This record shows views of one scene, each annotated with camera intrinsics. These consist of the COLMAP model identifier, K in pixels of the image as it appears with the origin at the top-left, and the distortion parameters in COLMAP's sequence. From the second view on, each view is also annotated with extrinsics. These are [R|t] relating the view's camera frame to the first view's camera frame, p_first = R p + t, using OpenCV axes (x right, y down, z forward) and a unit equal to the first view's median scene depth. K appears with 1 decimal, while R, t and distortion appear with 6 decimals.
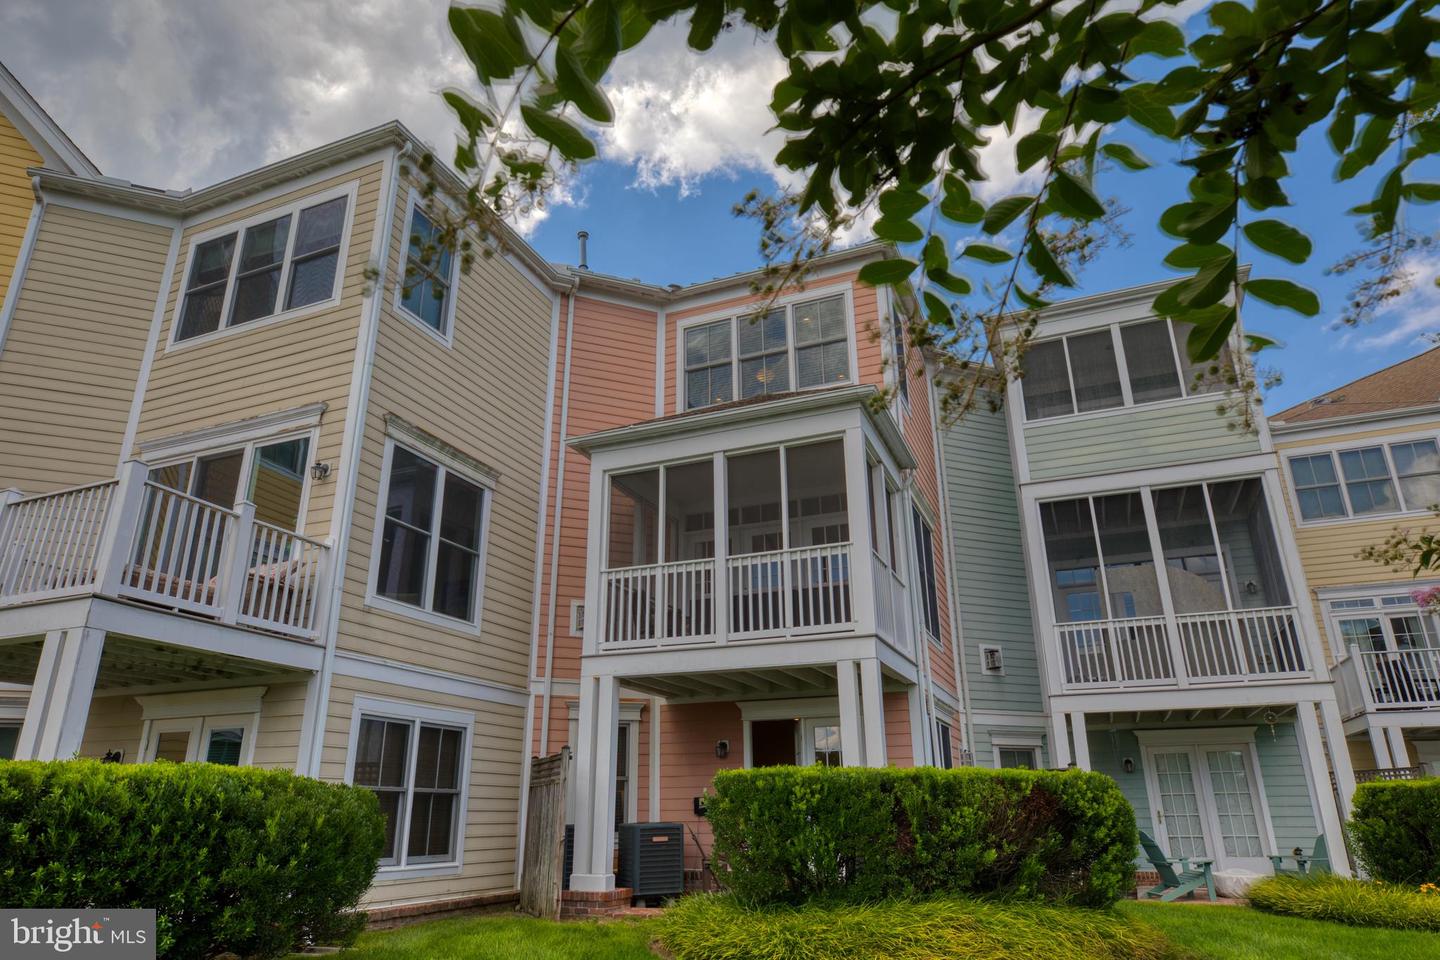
lens RADIAL K [[891.2, 0, 717.1], [0, 891.2, 480.1], [0, 0, 1]] dist [0.006070, -0.000001]
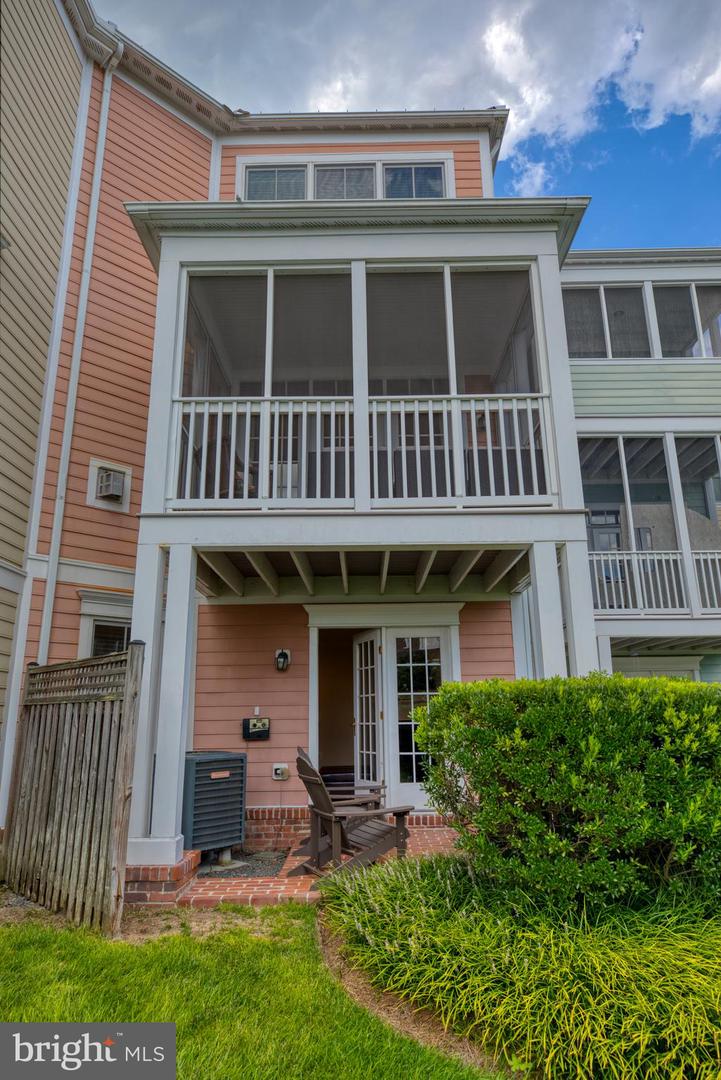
lens RADIAL K [[668.4, 0, 361.4], [0, 668.4, 539.0], [0, 0, 1]] dist [0.006070, -0.000001]
pose [[0.927959, 0.093719, 0.360706, -0.164860], [-0.125555, 0.989902, 0.065809, 0.150306], [-0.350896, -0.106356, 0.930355, 0.441527]]
